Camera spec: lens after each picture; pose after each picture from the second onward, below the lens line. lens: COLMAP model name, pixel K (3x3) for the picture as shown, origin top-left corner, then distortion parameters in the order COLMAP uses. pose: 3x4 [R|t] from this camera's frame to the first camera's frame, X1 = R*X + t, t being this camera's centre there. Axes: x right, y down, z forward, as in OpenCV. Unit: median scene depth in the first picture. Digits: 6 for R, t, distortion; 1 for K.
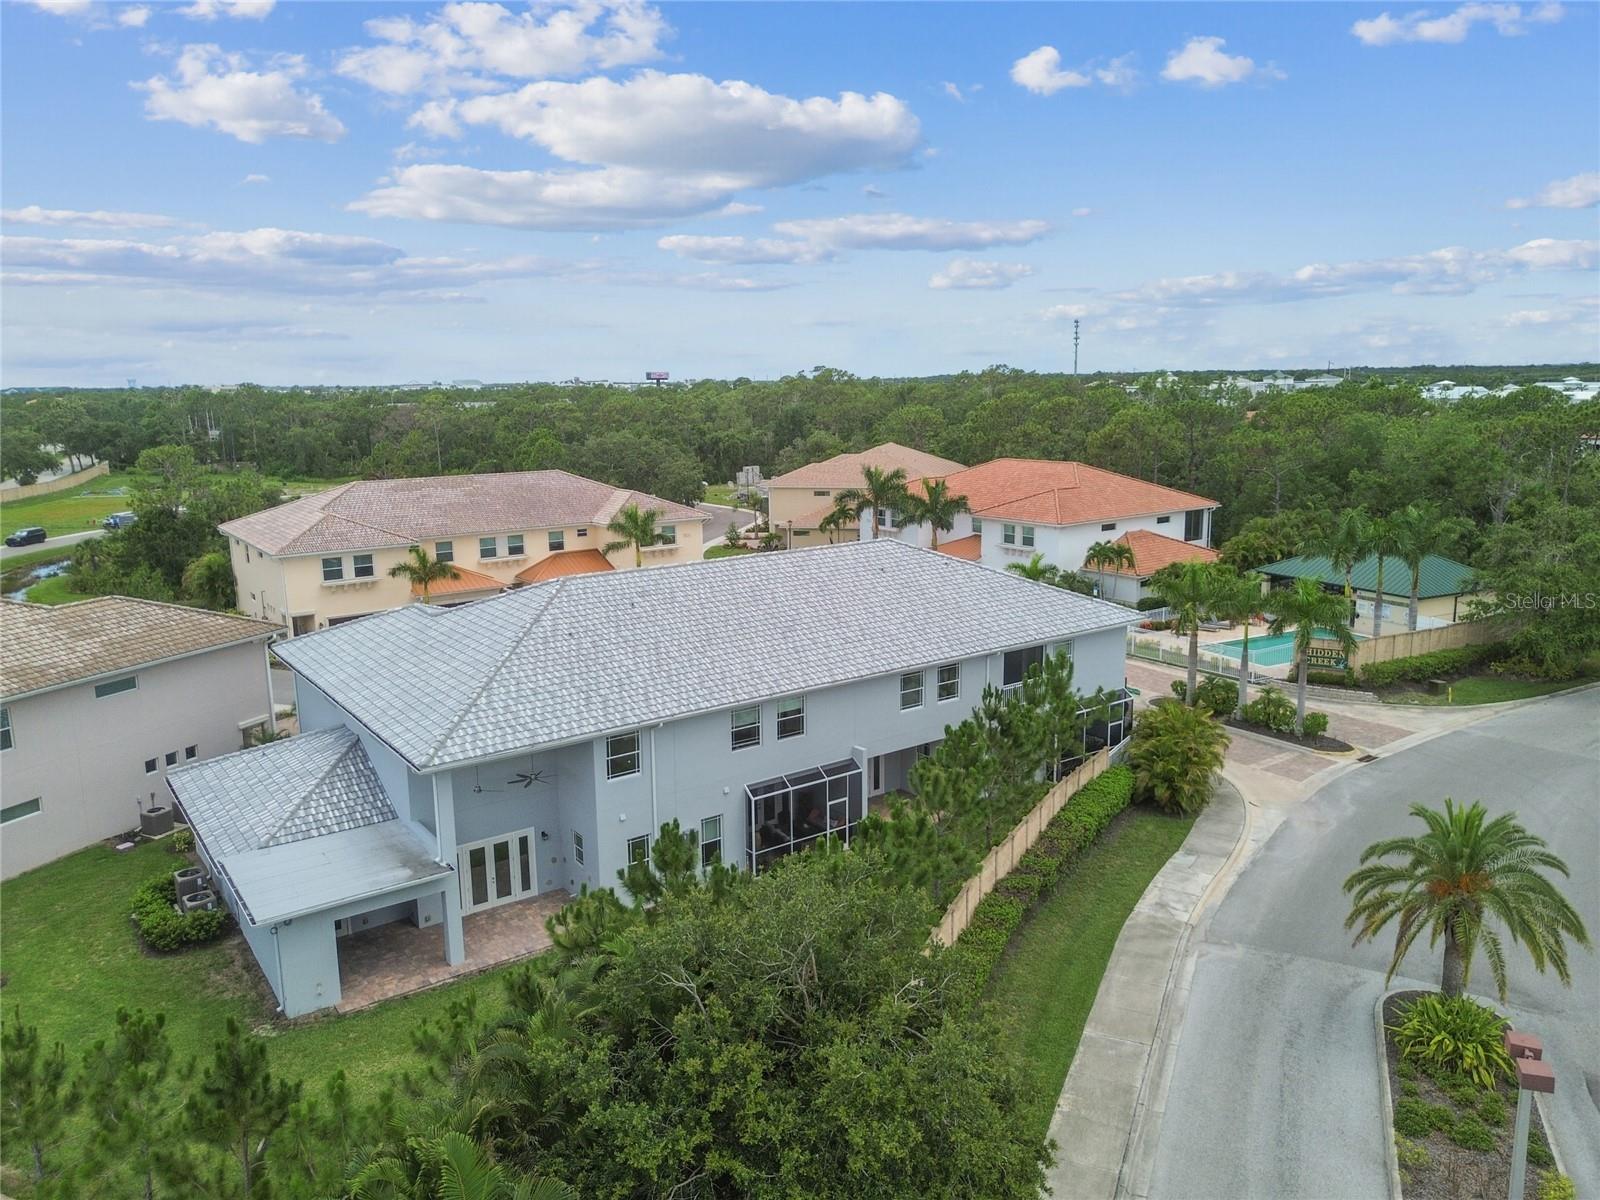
lens RADIAL K [[1134.4, 0, 802.9], [0, 1134.4, 597.0], [0, 0, 1]] dist [0.062603, -0.052229]
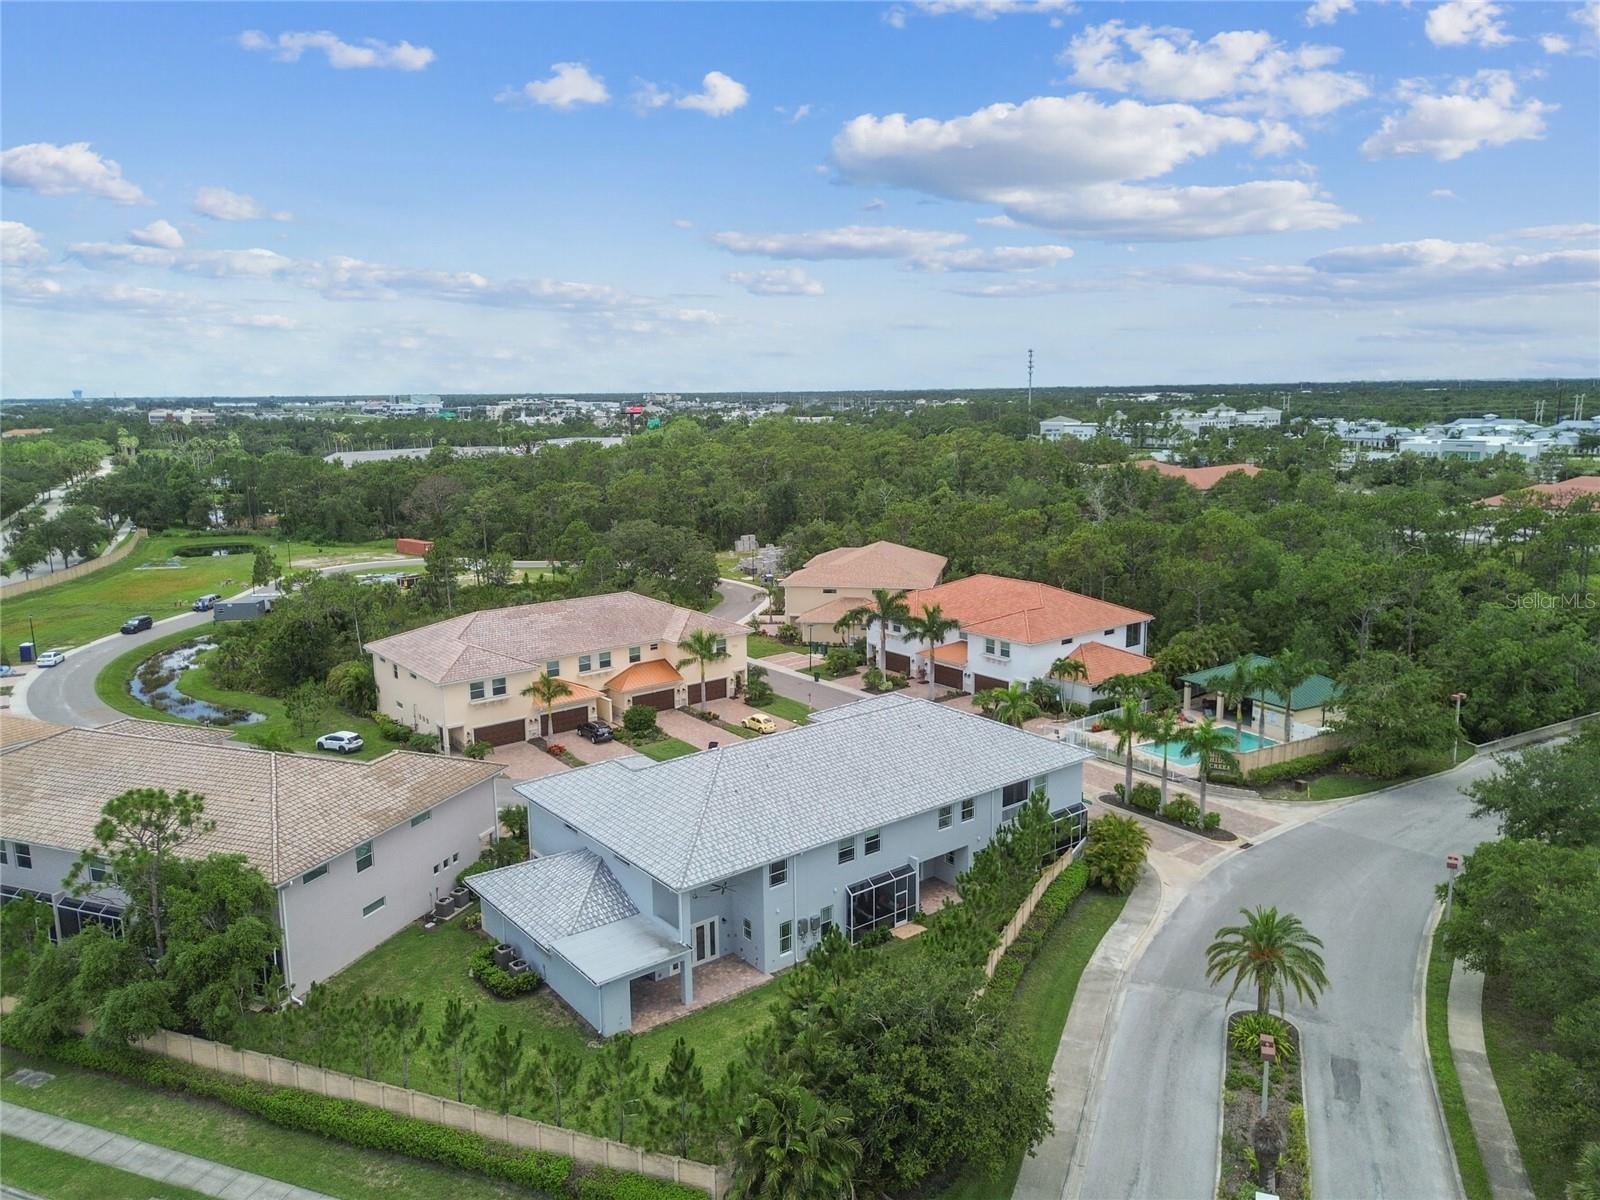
lens RADIAL K [[1134.4, 0, 802.9], [0, 1134.4, 597.0], [0, 0, 1]] dist [0.062603, -0.052229]
pose [[0.999281, -0.005155, 0.037549, -0.150017], [0.005448, 0.999956, -0.007687, -0.200685], [-0.037508, 0.007886, 0.999265, -0.524803]]
